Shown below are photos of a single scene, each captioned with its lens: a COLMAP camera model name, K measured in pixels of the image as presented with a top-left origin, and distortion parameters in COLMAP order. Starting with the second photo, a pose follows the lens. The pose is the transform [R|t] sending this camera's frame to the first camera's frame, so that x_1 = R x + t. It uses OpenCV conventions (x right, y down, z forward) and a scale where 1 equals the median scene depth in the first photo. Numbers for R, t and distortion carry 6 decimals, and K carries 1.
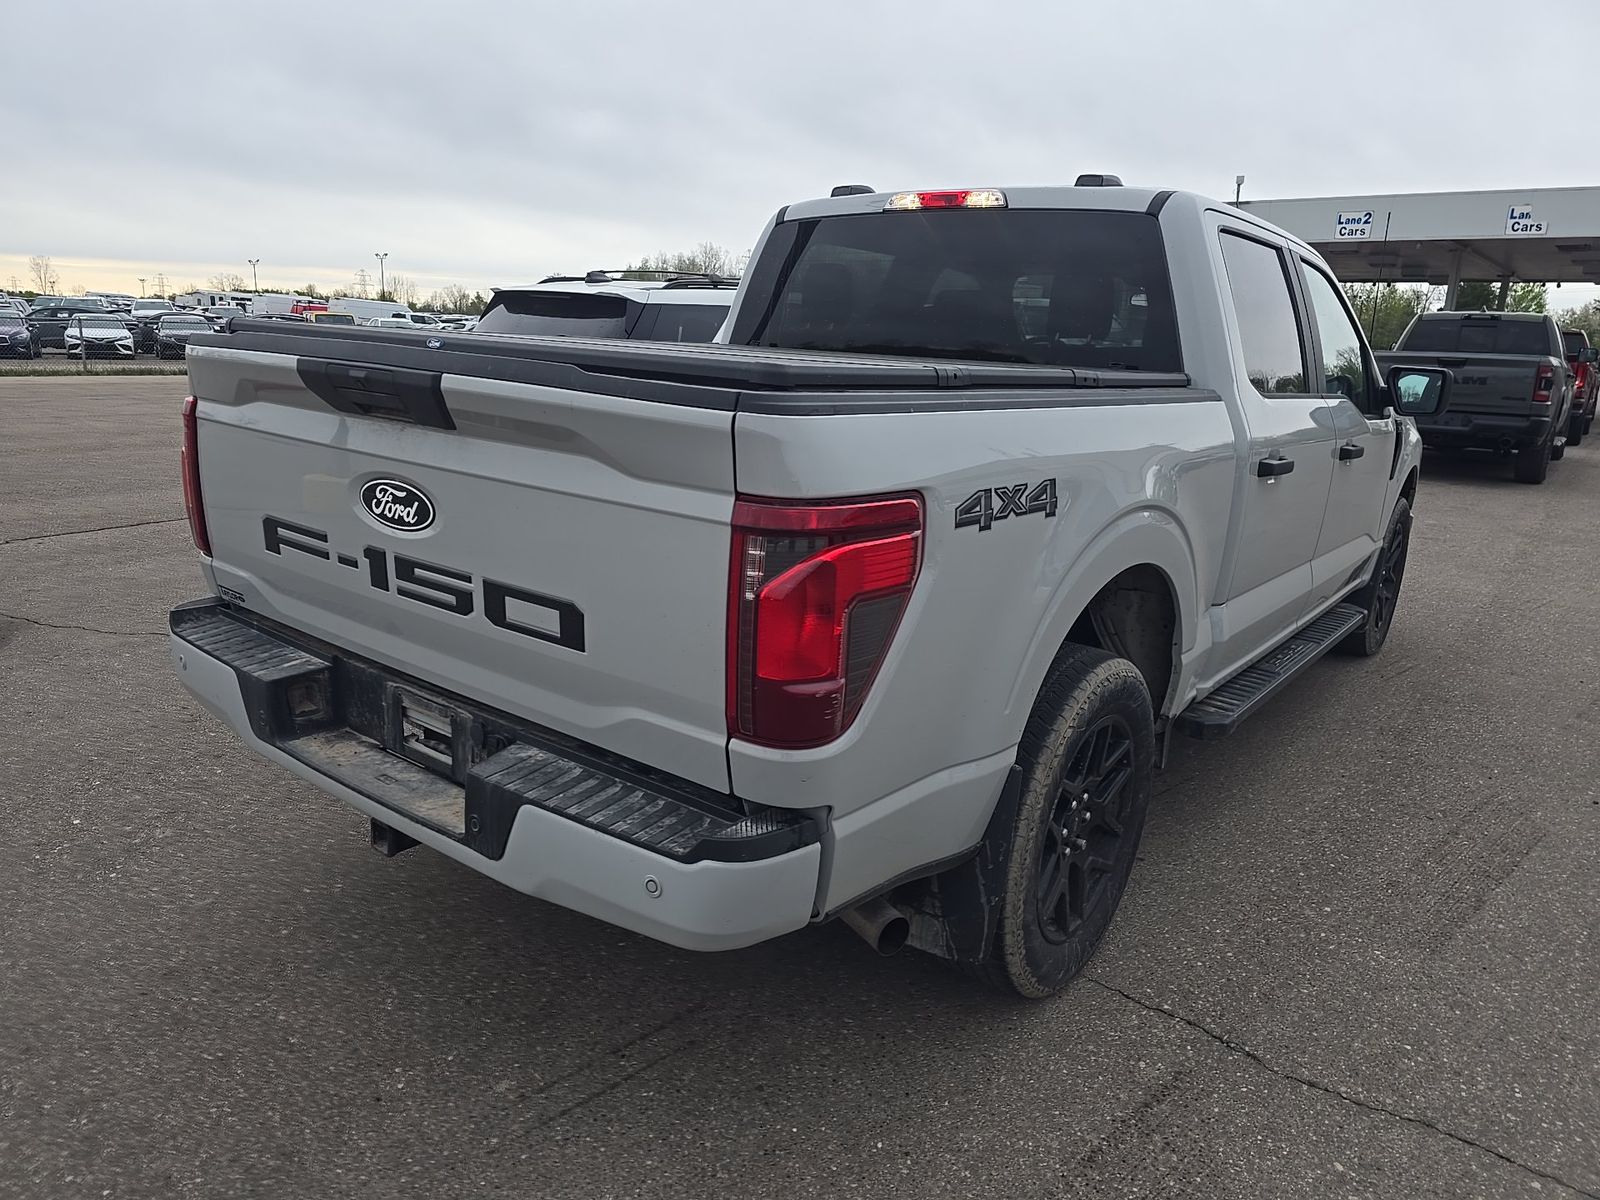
lens RADIAL K [[1098.3, 0, 798.0], [0, 1098.3, 591.2], [0, 0, 1]] dist [0.075823, -0.070365]
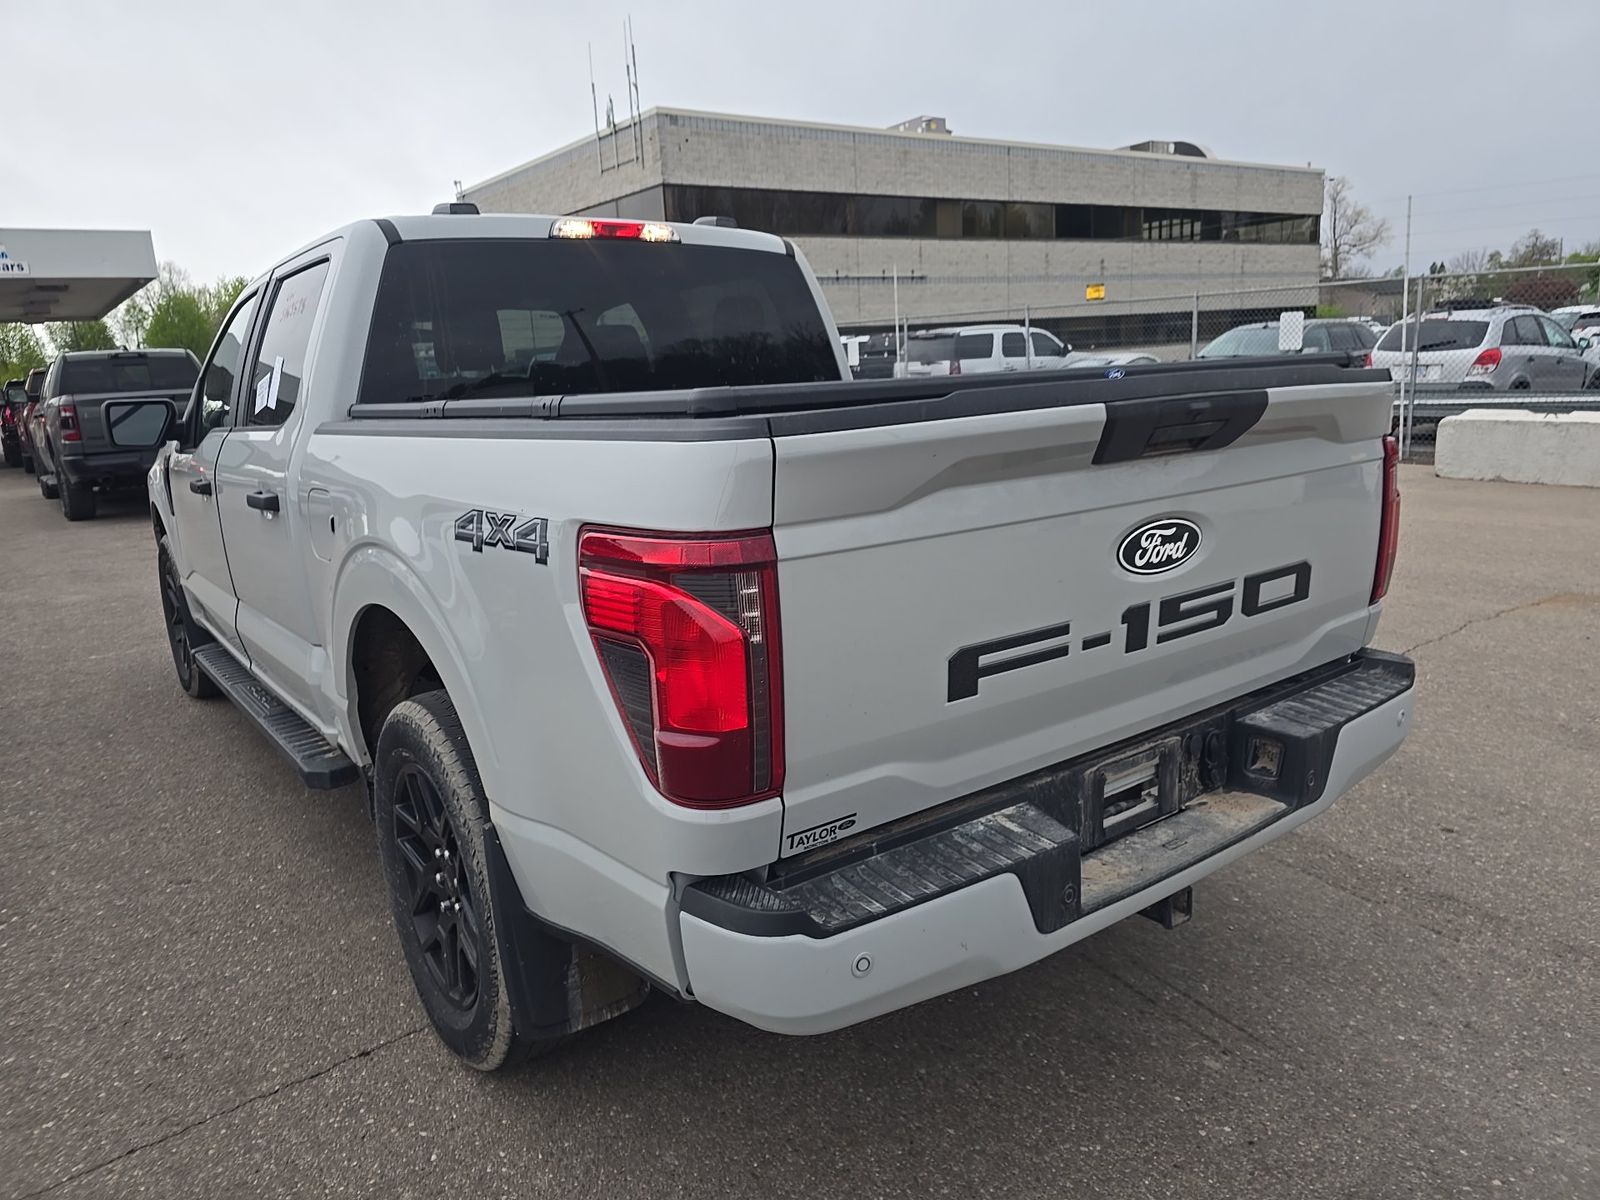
lens RADIAL K [[1101.1, 0, 800.0], [0, 1101.1, 600.0], [0, 0, 1]] dist [0.060601, -0.070163]
pose [[0.252255, -0.259168, 0.932309, -1.292754], [0.285247, 0.940571, 0.184285, -0.287845], [-0.924663, 0.219451, 0.311190, 0.983957]]
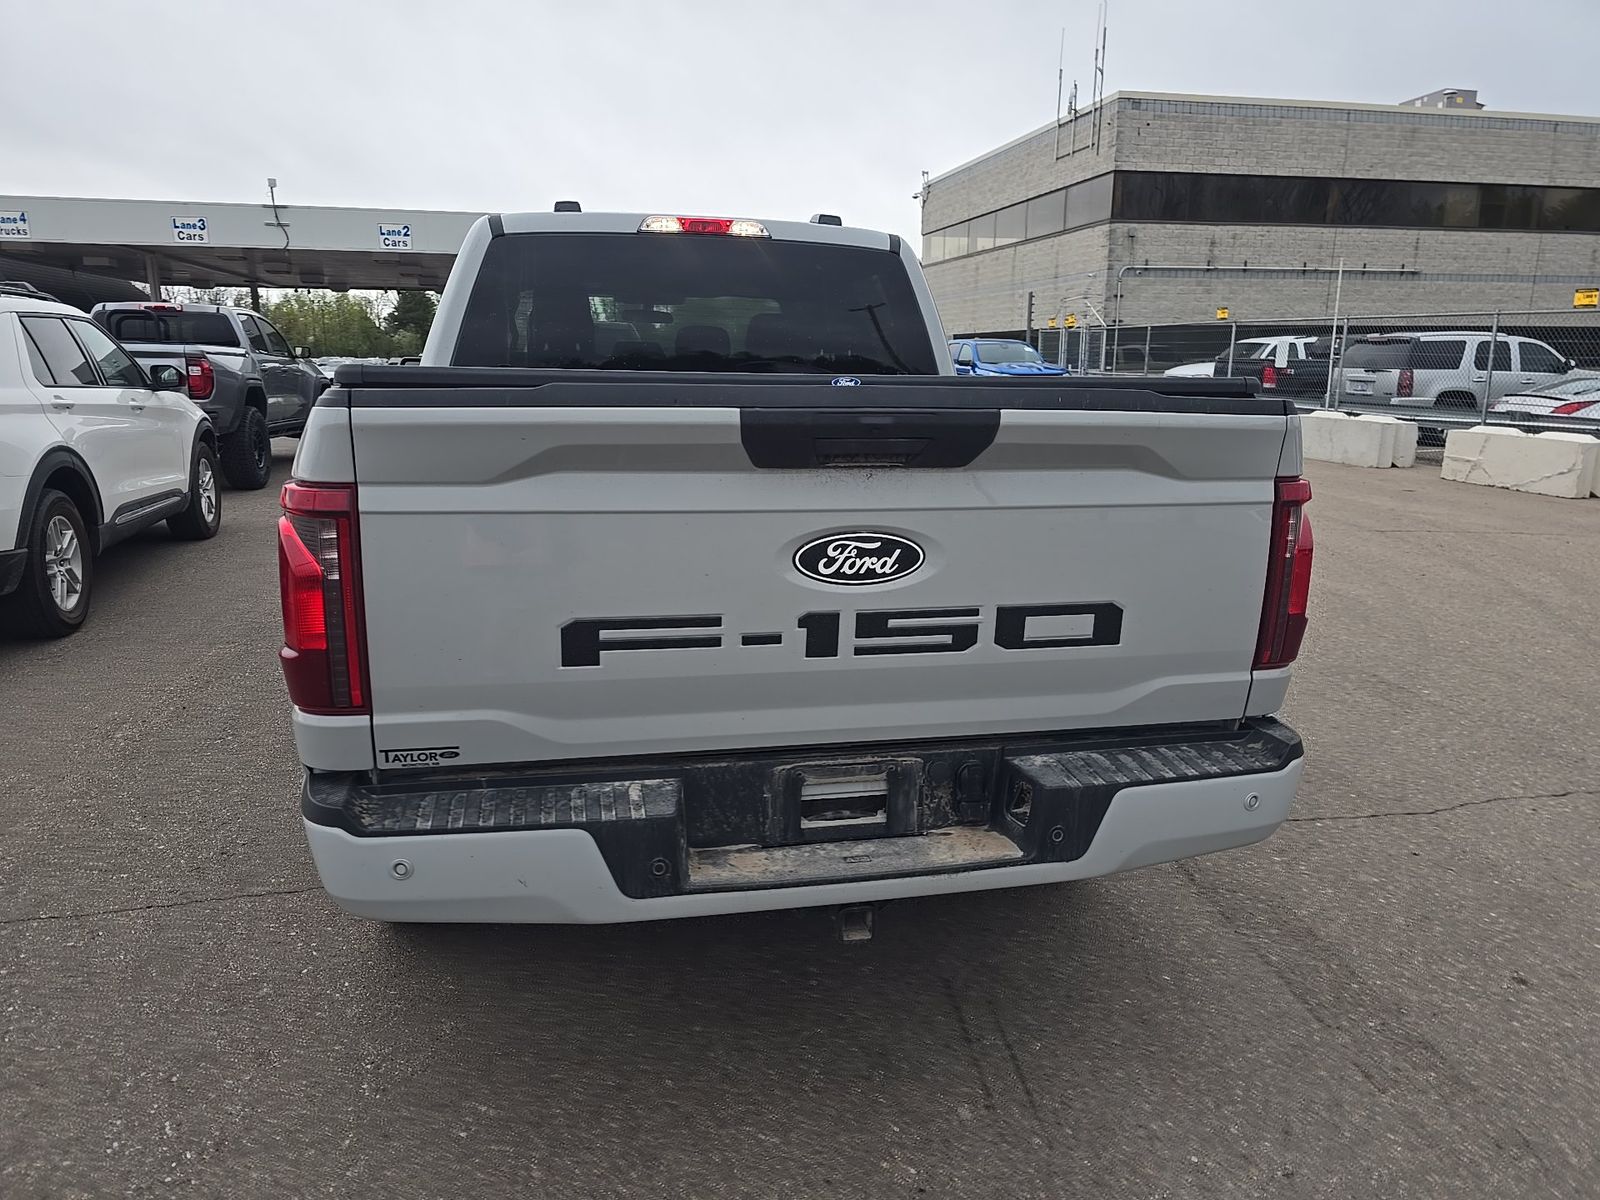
lens RADIAL K [[1098.3, 0, 798.0], [0, 1098.3, 591.2], [0, 0, 1]] dist [0.075823, -0.070365]
pose [[0.630491, -0.196411, 0.750935, -1.072066], [0.198228, 0.976118, 0.088876, -0.140840], [-0.750458, 0.092821, 0.654368, 0.432658]]
